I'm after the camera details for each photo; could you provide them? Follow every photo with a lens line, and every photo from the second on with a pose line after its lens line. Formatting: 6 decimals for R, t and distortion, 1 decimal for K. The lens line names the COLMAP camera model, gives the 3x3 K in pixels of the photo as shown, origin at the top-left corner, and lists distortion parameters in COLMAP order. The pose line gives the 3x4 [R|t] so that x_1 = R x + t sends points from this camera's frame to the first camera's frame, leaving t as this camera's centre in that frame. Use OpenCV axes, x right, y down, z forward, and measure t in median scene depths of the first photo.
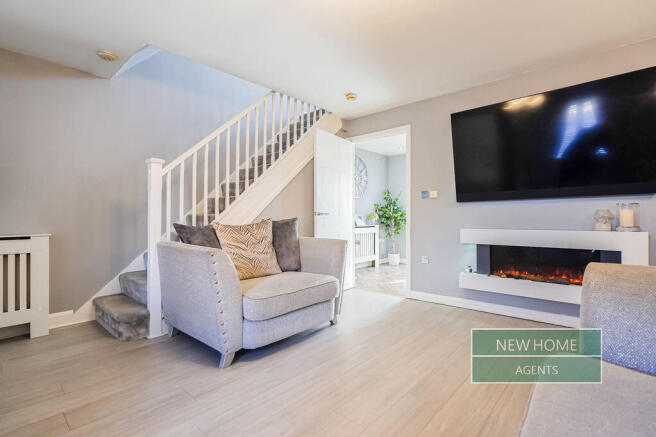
lens RADIAL K [[306.9, 0, 325.3], [0, 306.9, 217.4], [0, 0, 1]] dist [0.000222, 0.000002]
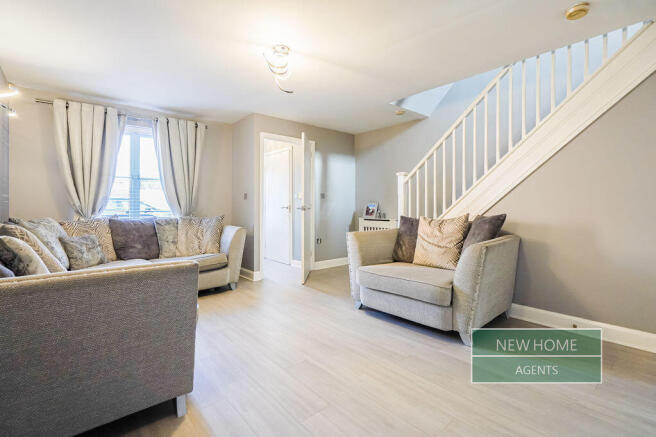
lens RADIAL K [[306.9, 0, 325.3], [0, 306.9, 217.4], [0, 0, 1]] dist [0.000222, 0.000002]
pose [[-0.132586, 0.016690, -0.991031, 0.963927], [-0.004981, 0.999834, 0.017505, 0.004644], [0.991159, 0.007257, -0.132481, 0.830726]]
